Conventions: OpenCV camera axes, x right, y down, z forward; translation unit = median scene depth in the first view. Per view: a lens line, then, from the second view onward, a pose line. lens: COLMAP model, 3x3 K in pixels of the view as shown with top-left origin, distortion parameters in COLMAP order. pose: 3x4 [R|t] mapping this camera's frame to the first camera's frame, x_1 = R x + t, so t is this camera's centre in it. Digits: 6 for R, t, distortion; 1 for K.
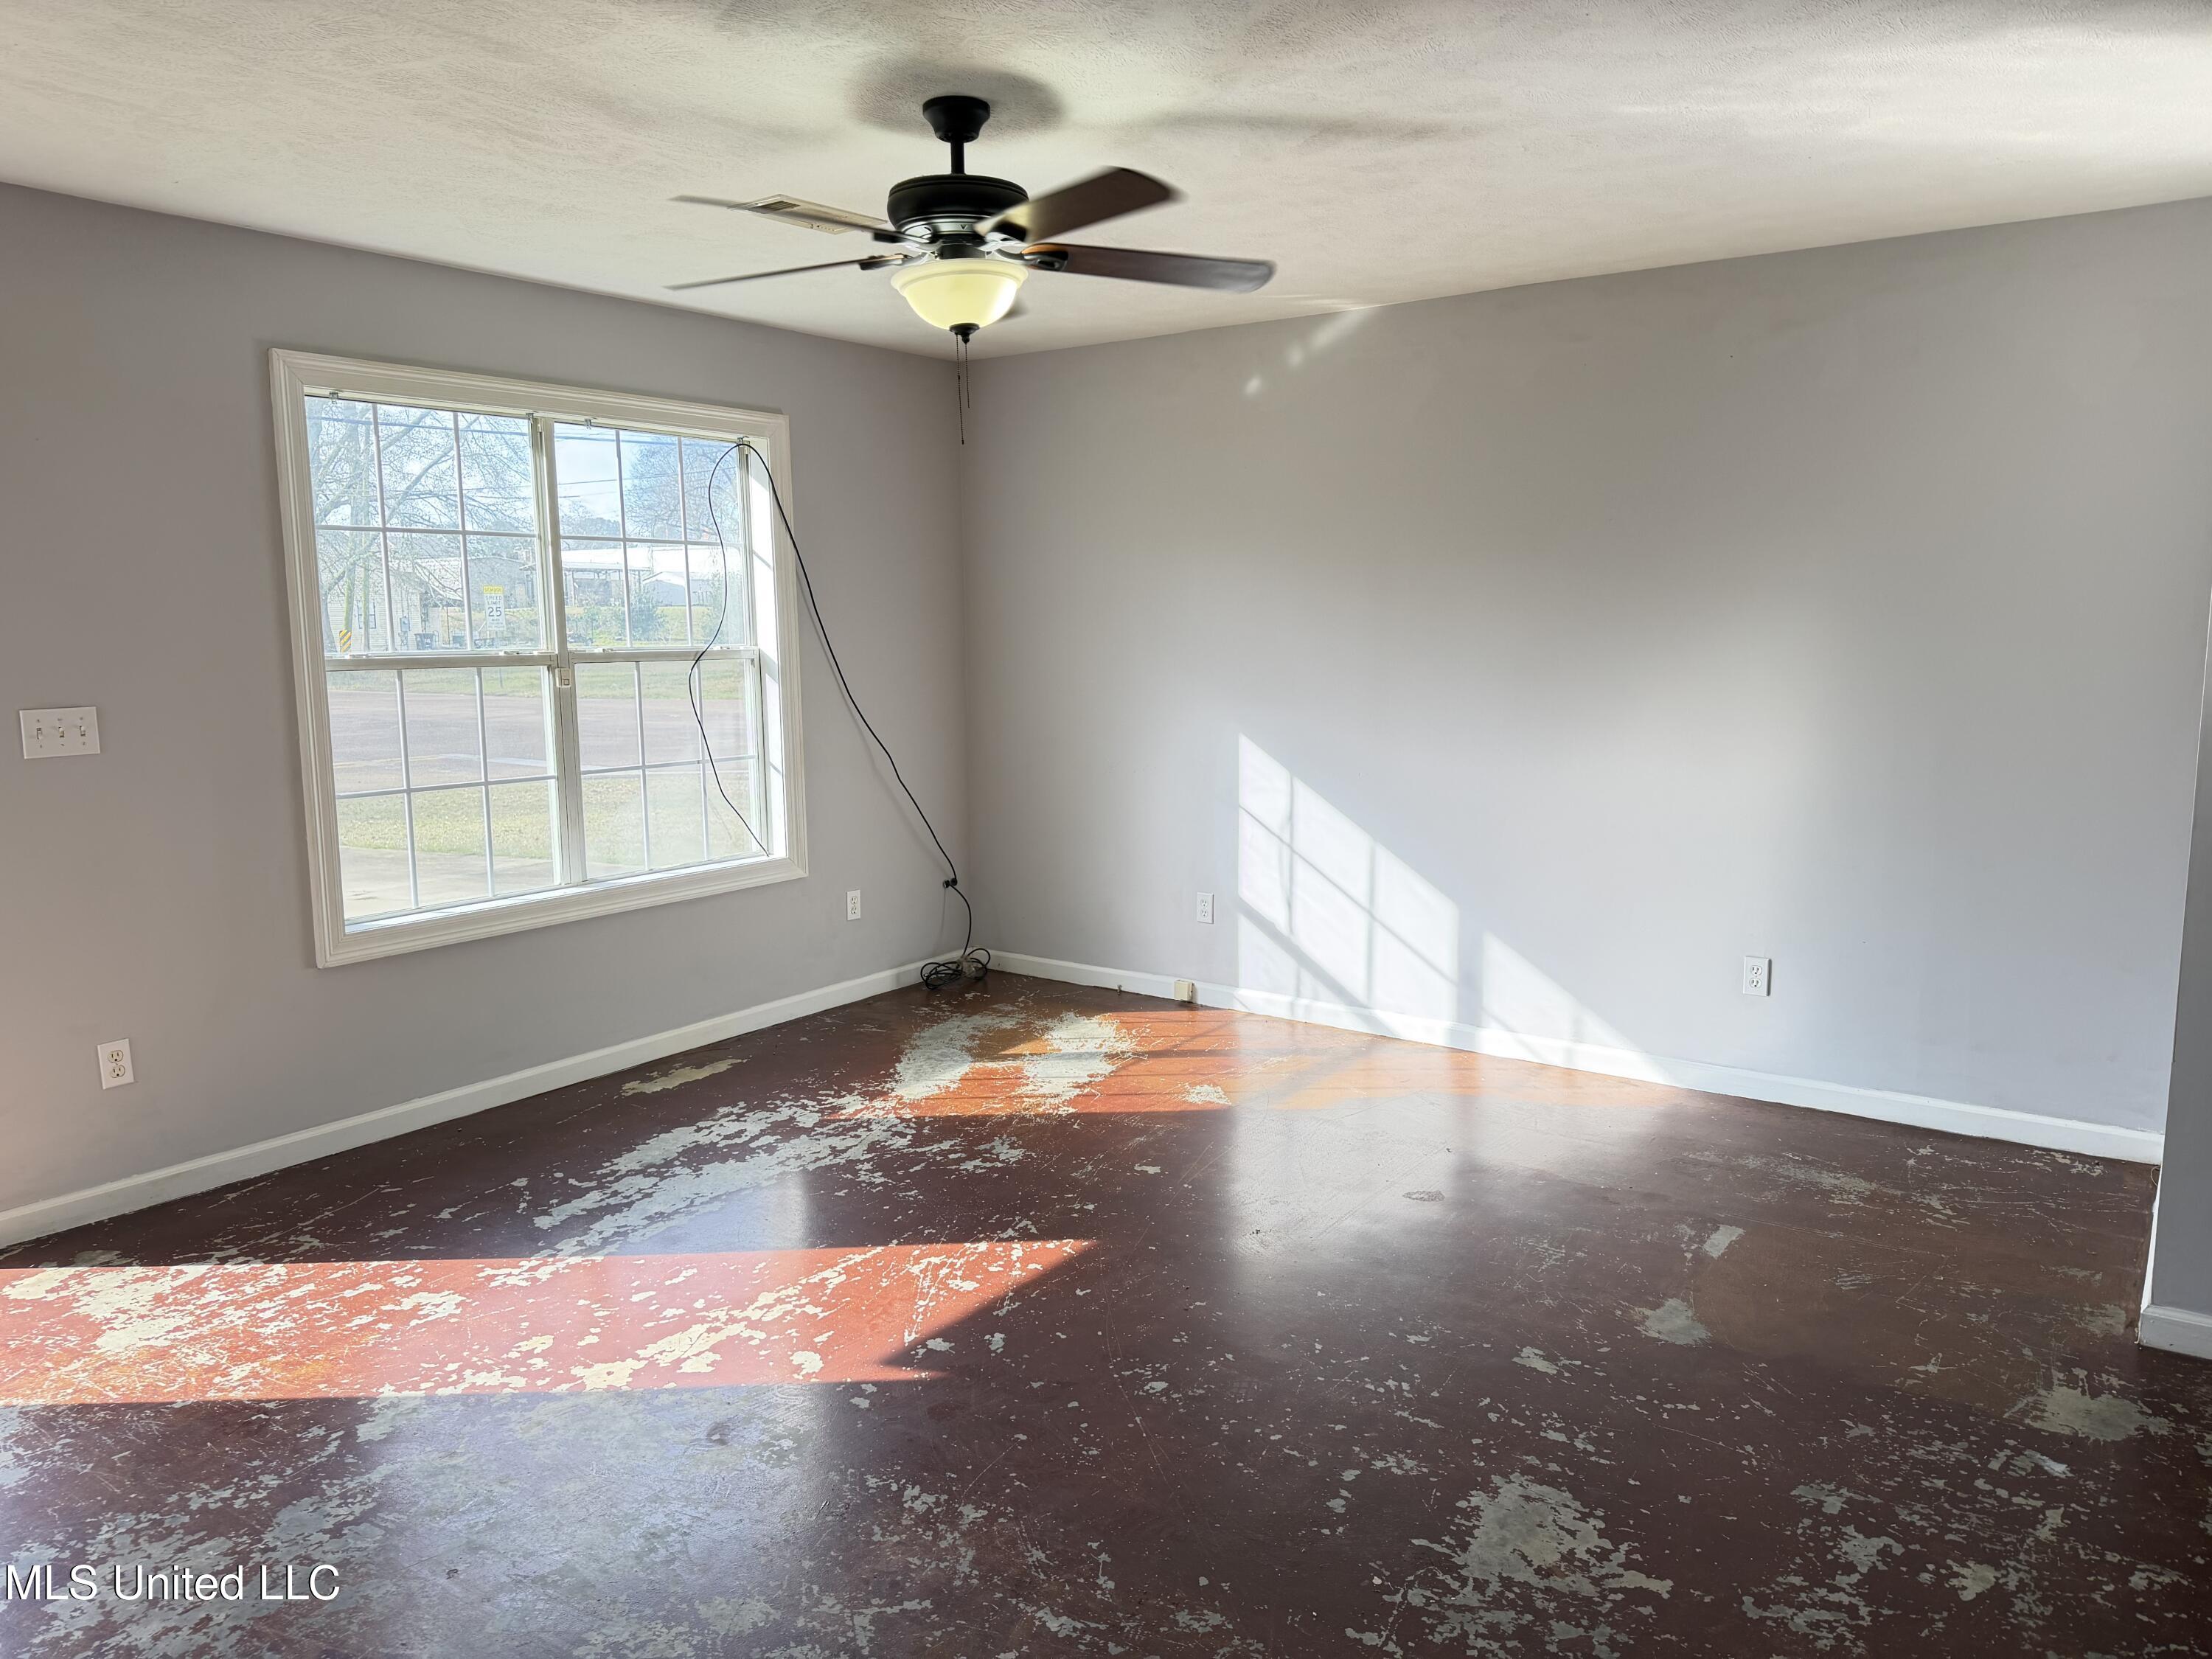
lens RADIAL K [[1531.6, 0, 1115.9], [0, 1531.6, 828.5], [0, 0, 1]] dist [0.161111, -0.268200]
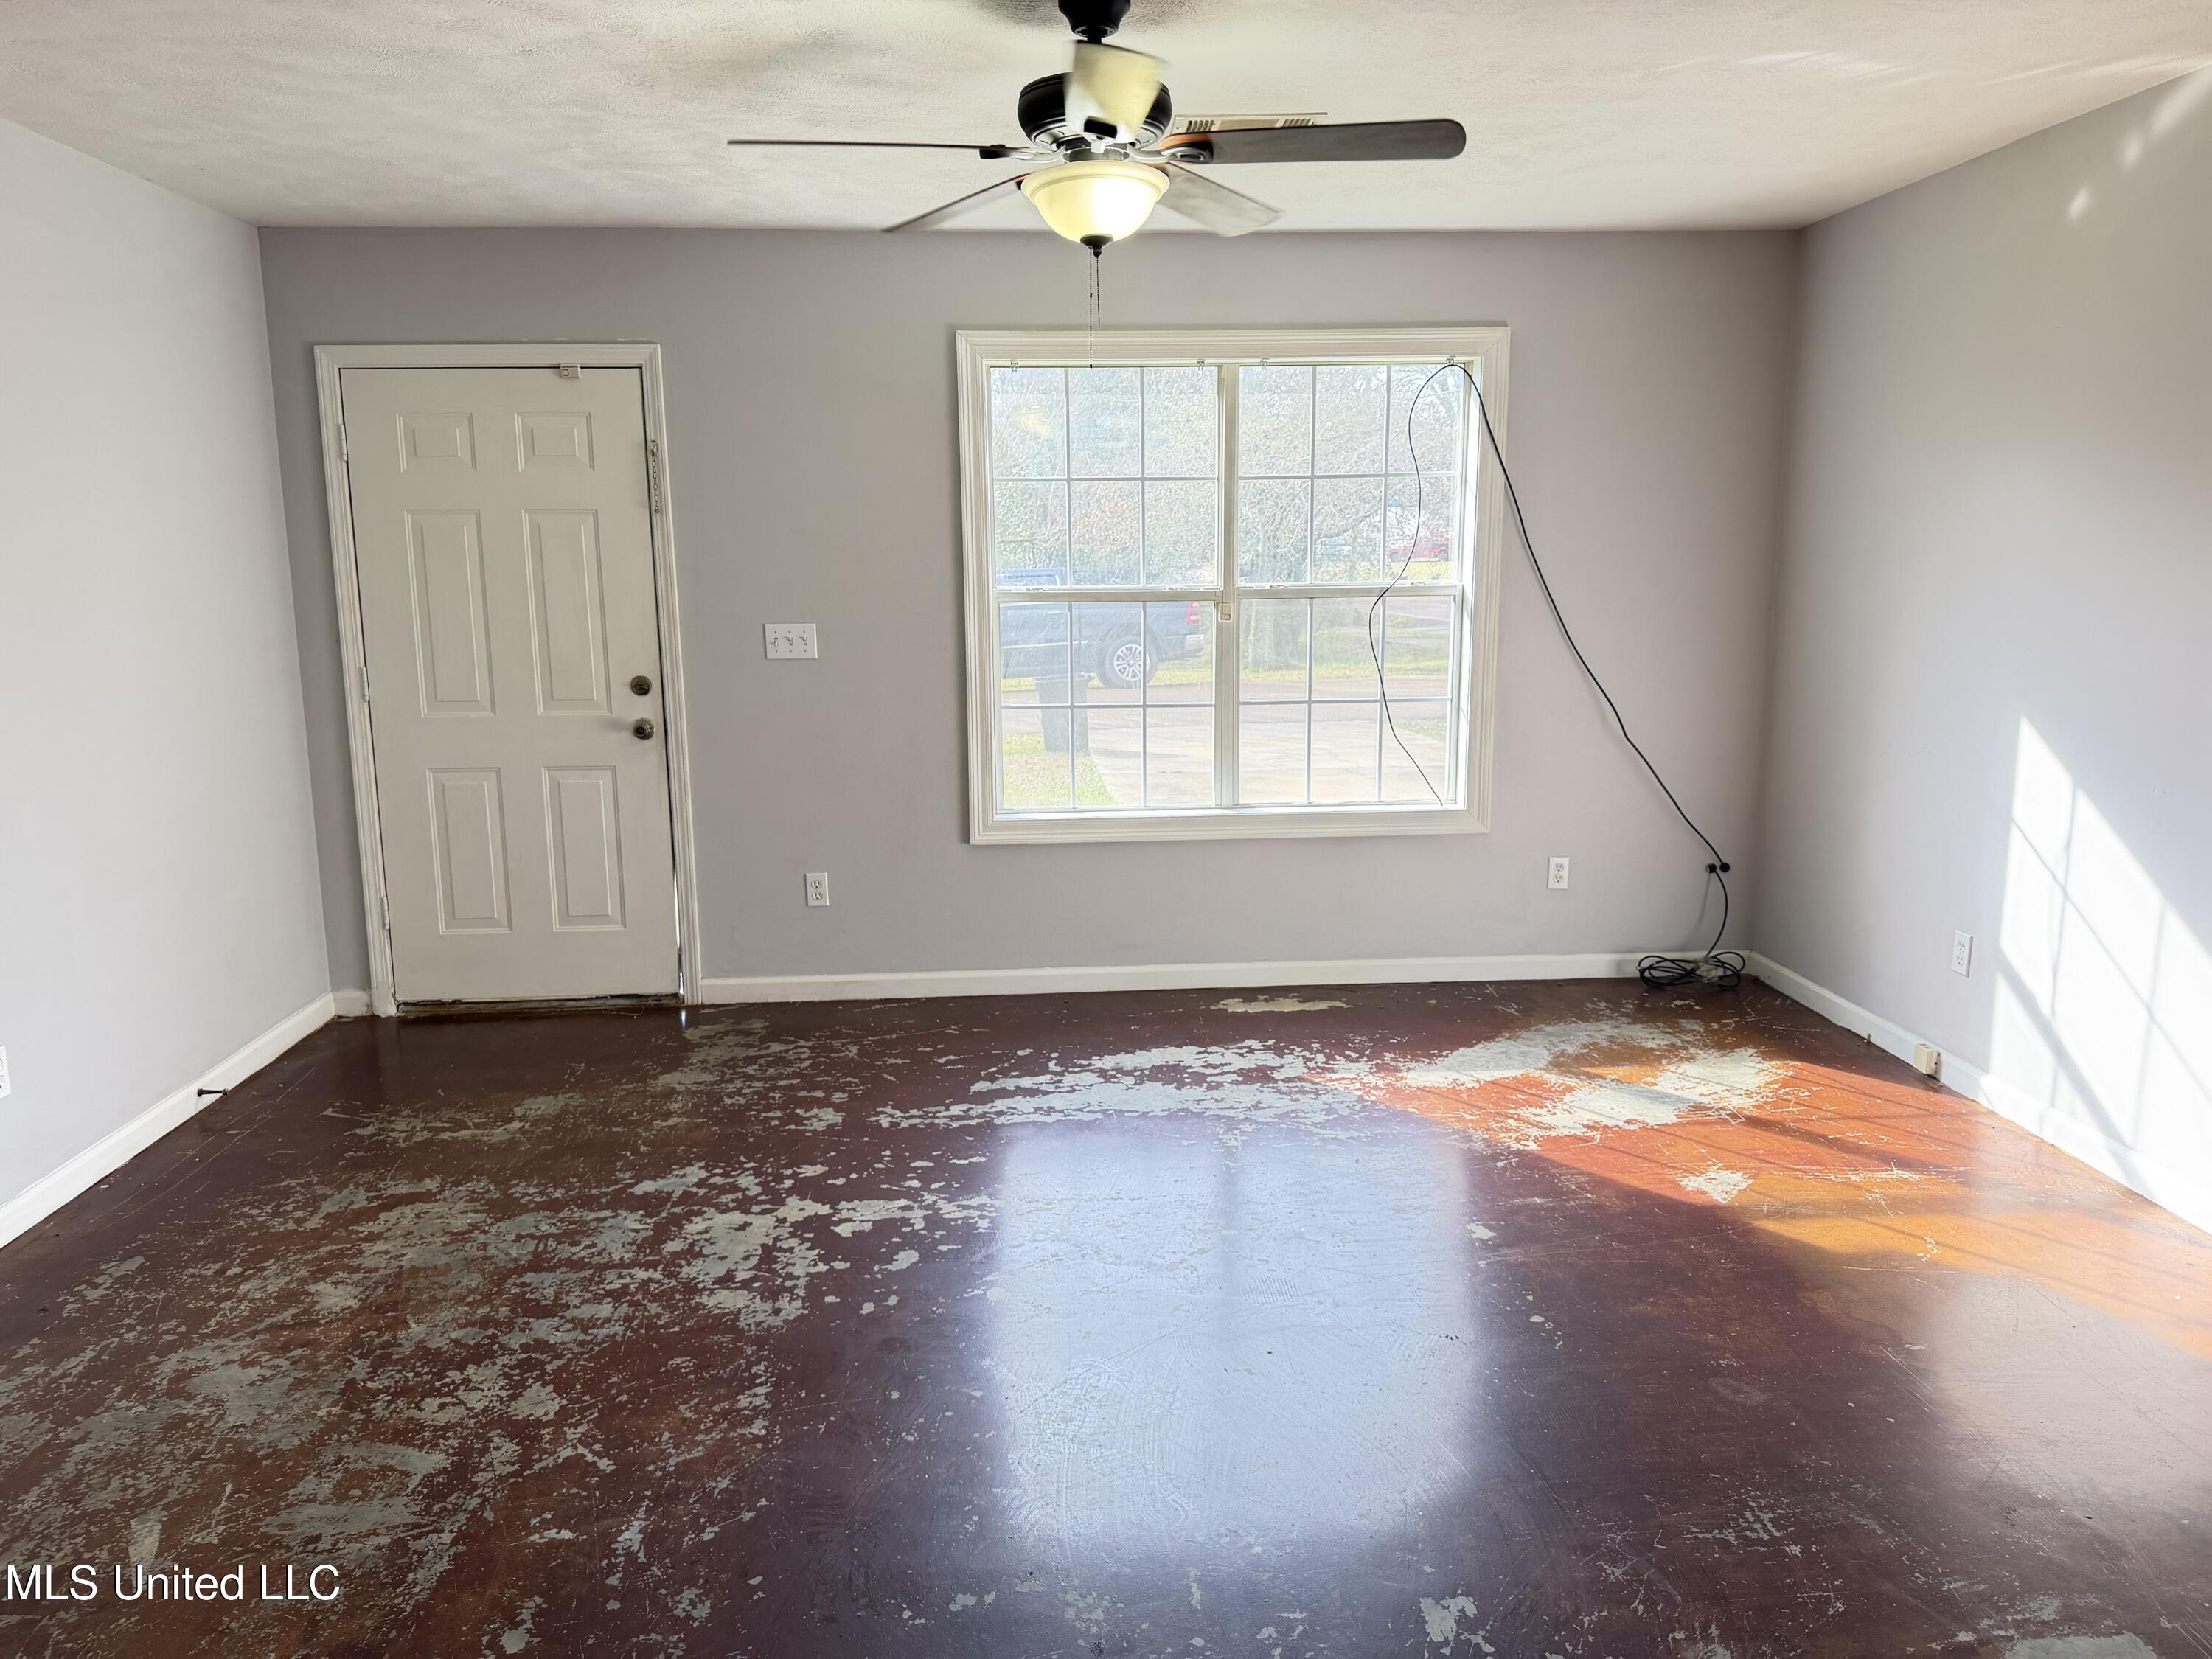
lens RADIAL K [[1531.6, 0, 1115.9], [0, 1531.6, 828.5], [0, 0, 1]] dist [0.161111, -0.268200]
pose [[0.638667, 0.135370, -0.757482, 0.411836], [-0.101180, 0.990631, 0.091727, -0.038911], [0.762802, 0.018059, 0.646380, 0.264554]]
